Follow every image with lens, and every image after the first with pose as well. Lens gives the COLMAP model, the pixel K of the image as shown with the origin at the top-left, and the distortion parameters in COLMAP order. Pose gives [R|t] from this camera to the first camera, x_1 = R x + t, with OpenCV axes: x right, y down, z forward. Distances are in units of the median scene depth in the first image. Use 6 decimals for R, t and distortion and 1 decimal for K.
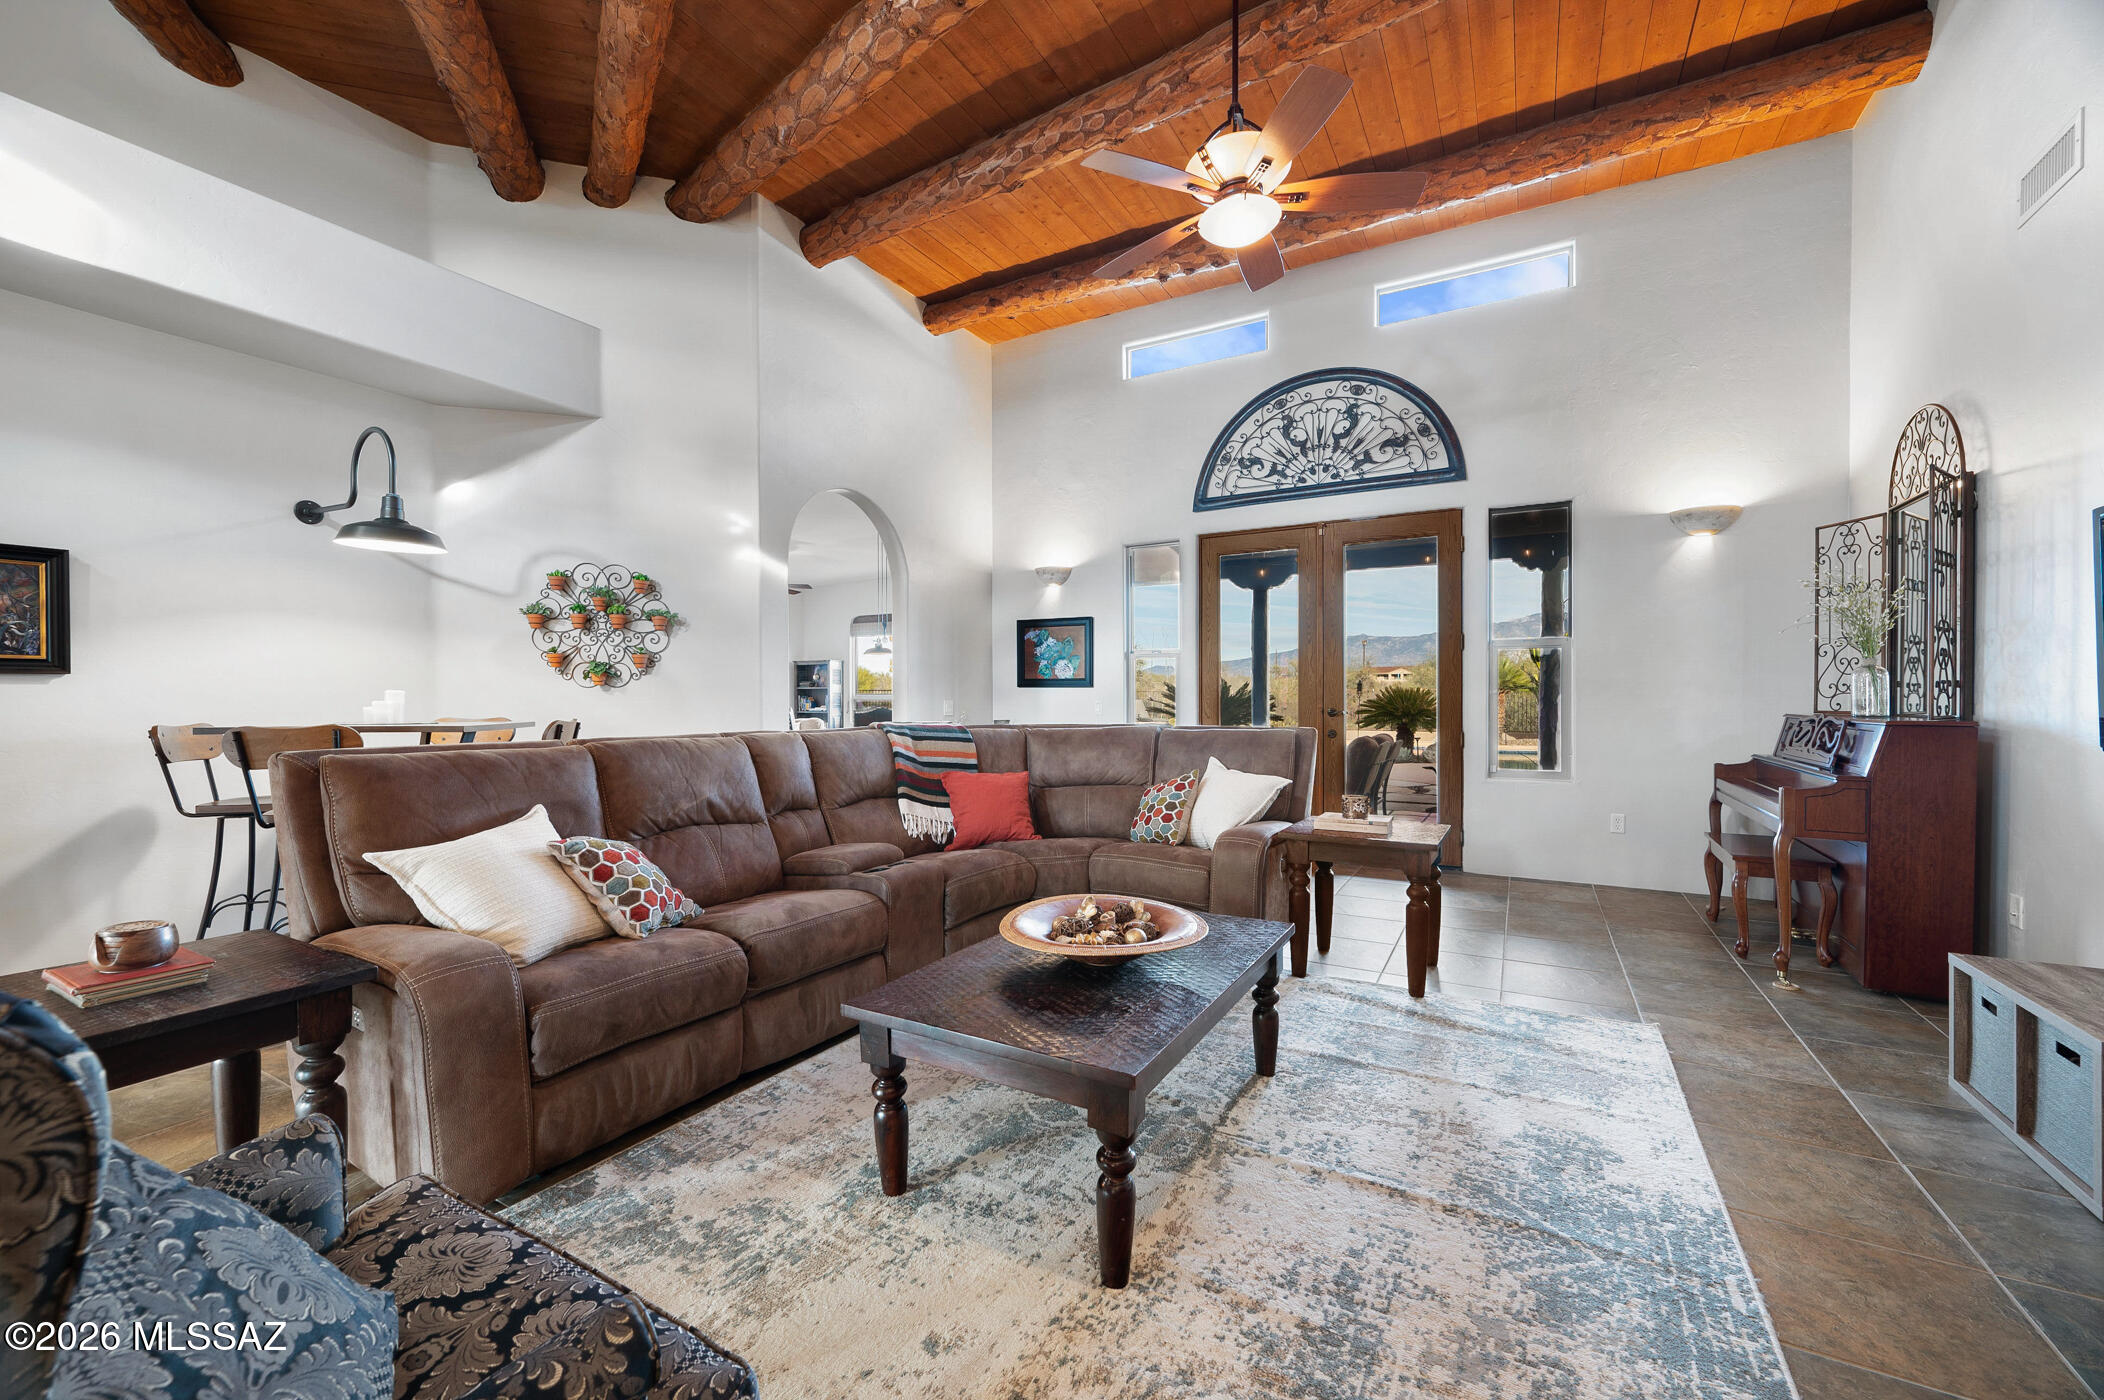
lens RADIAL K [[827.0, 0, 1054.0], [0, 827.0, 701.0], [0, 0, 1]] dist [-0.003018, 0.000046]
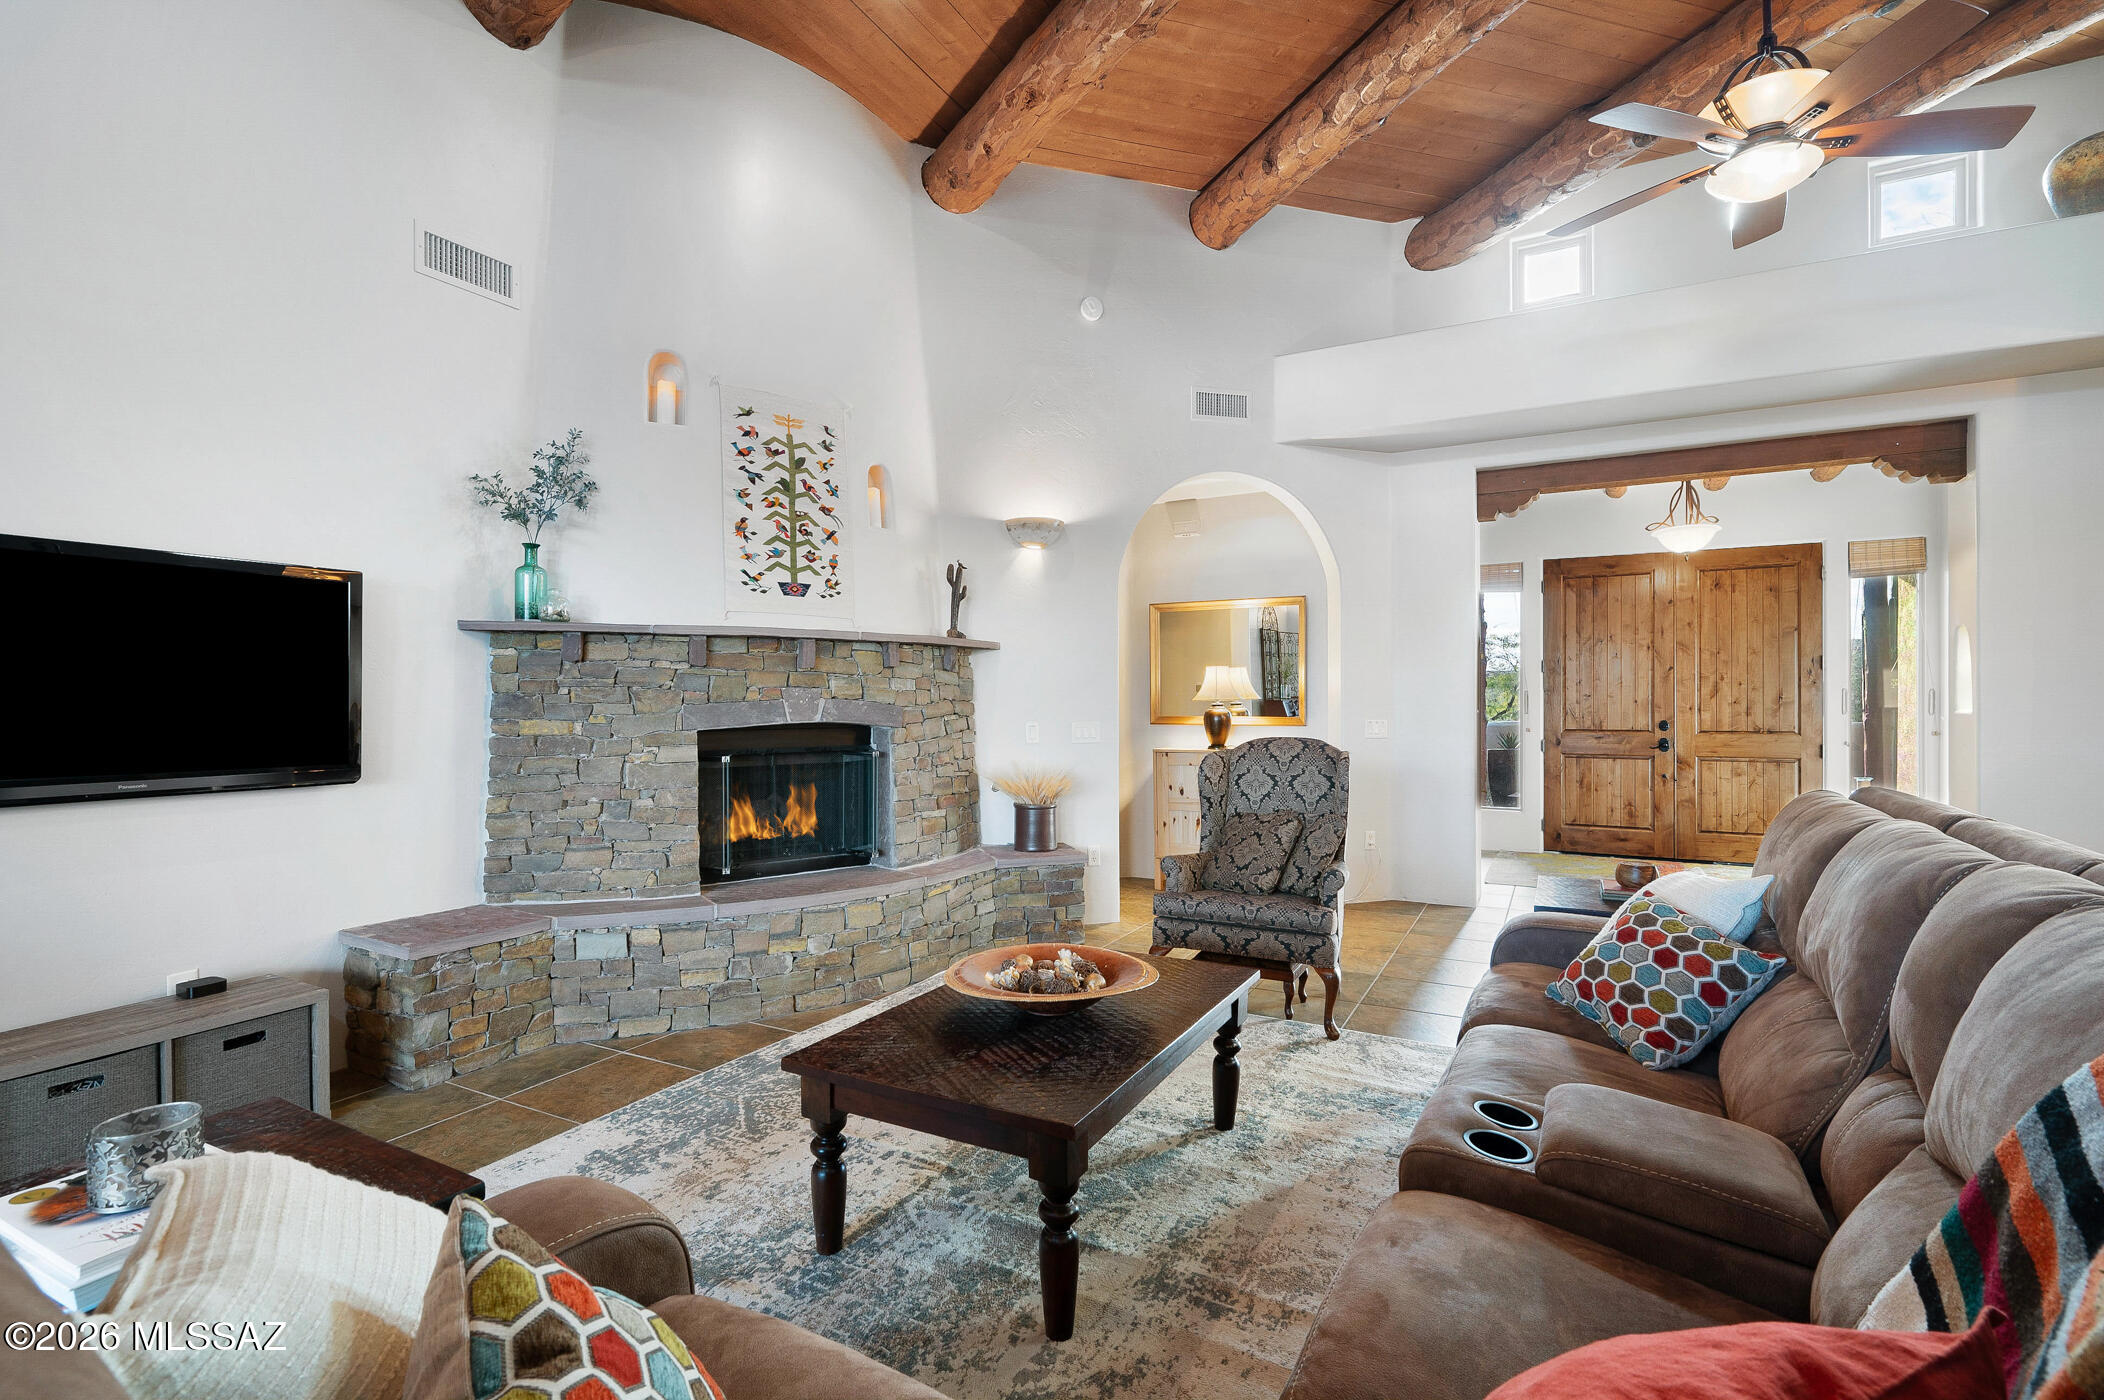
lens RADIAL K [[955.8, 0, 1054.0], [0, 955.8, 695.6], [0, 0, 1]] dist [-0.002428, 0.000423]
pose [[-0.999860, 0.009307, -0.013909, 0.027504], [0.009344, 0.999953, -0.002606, -0.020645], [0.013884, -0.002736, -0.999900, 0.855762]]
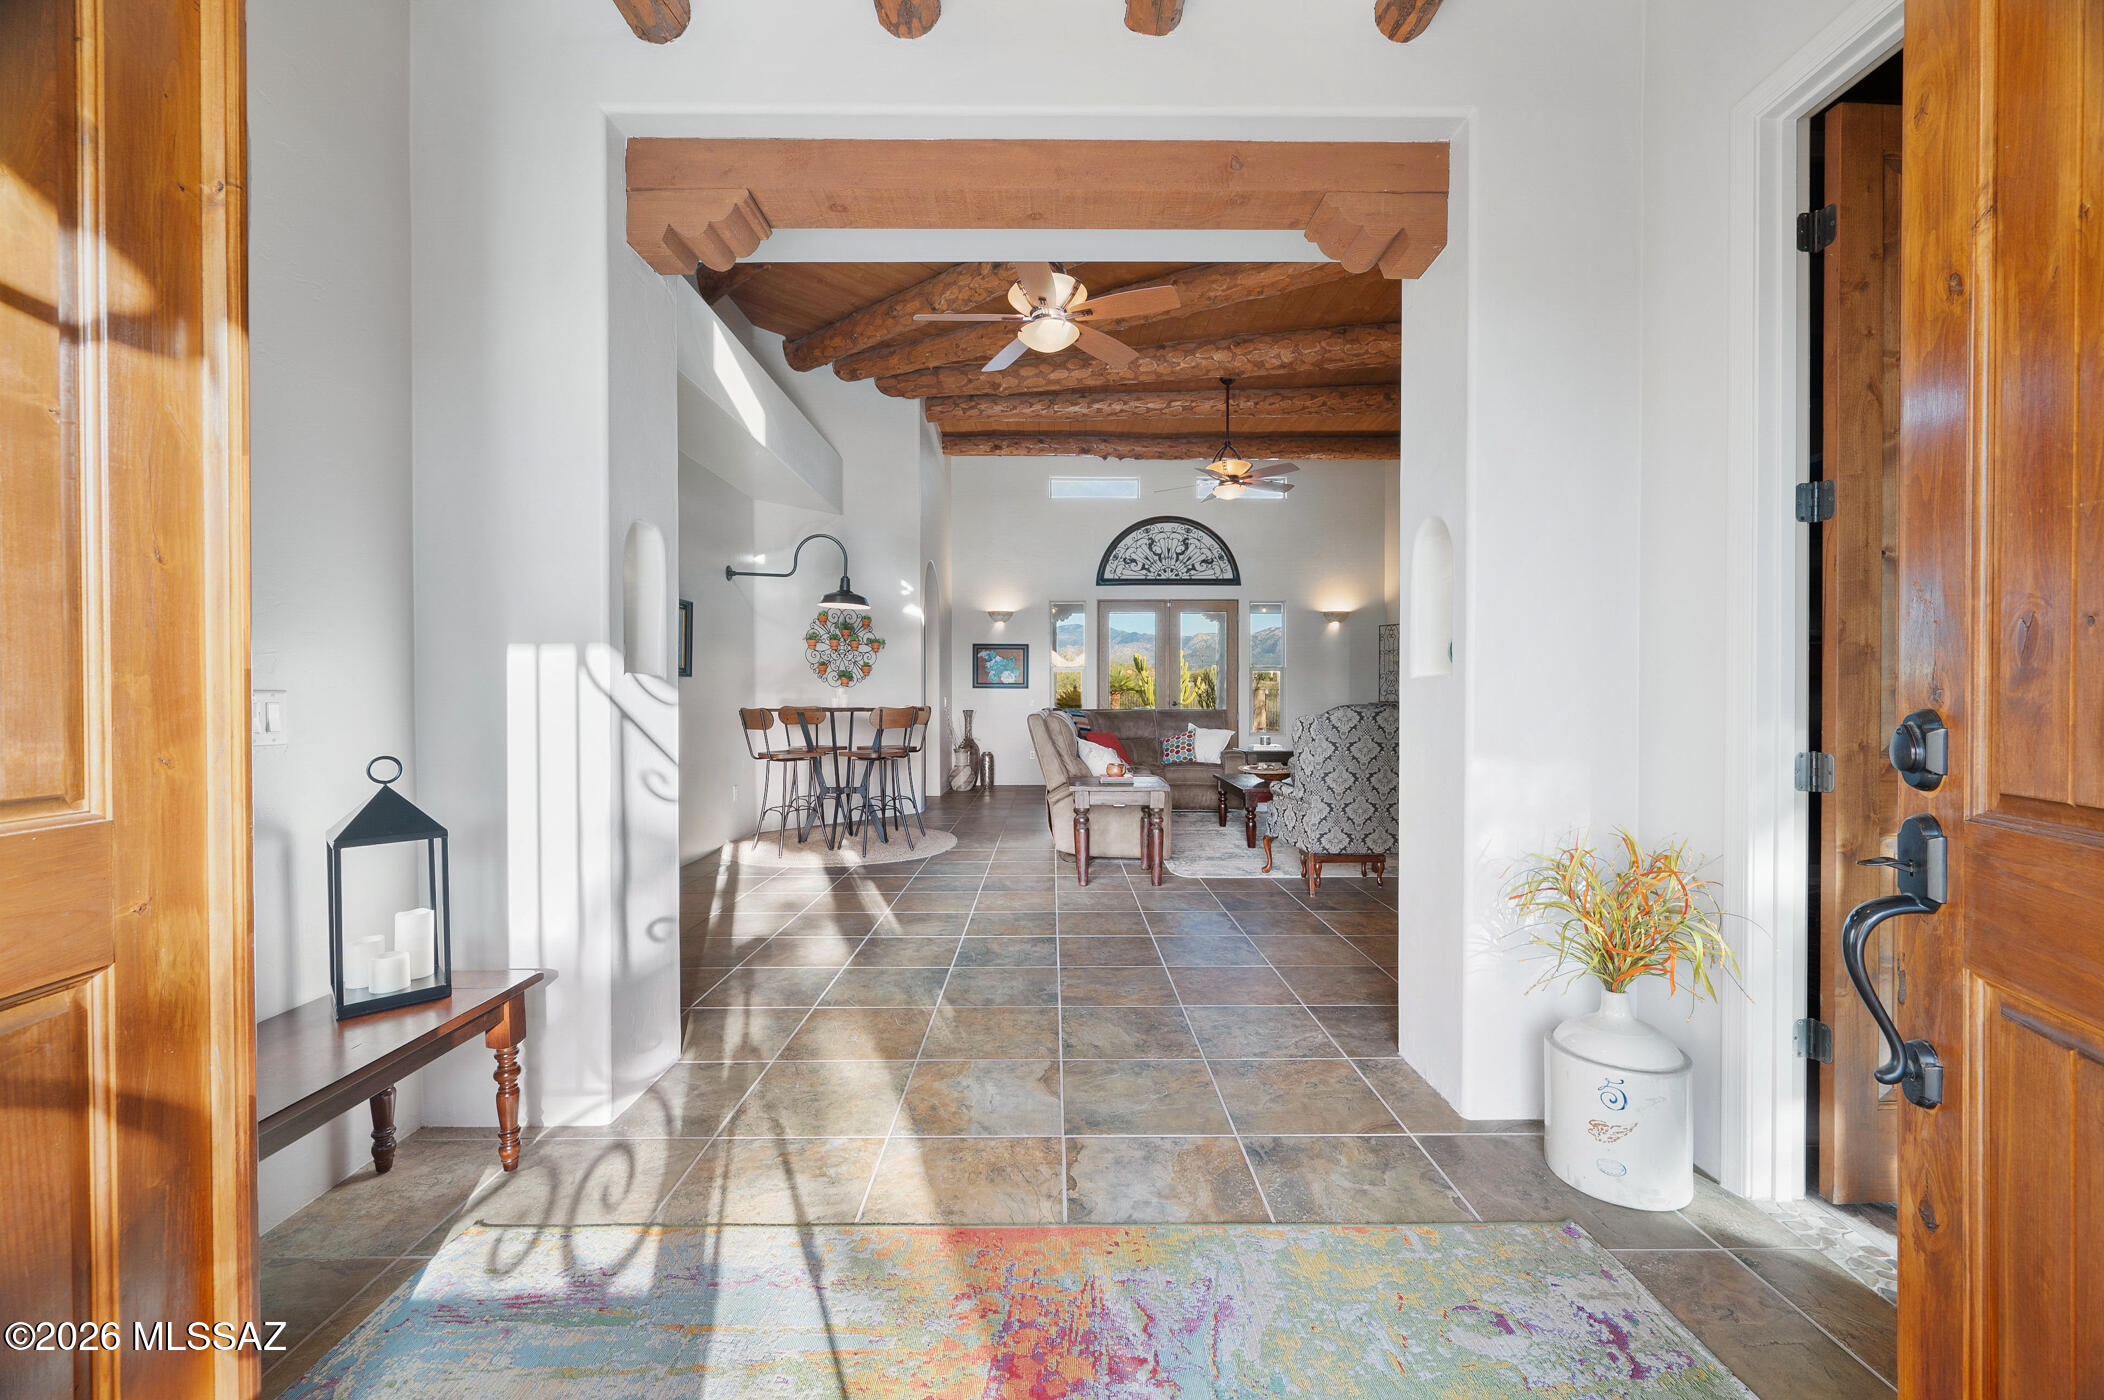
lens RADIAL K [[827.0, 0, 1049.5], [0, 827.0, 701.1], [0, 0, 1]] dist [-0.003018, 0.000046]
pose [[0.874623, 0.004304, 0.484785, -0.847134], [-0.003714, 0.999991, -0.002178, 0.012721], [-0.484790, 0.000104, 0.874631, -0.498067]]
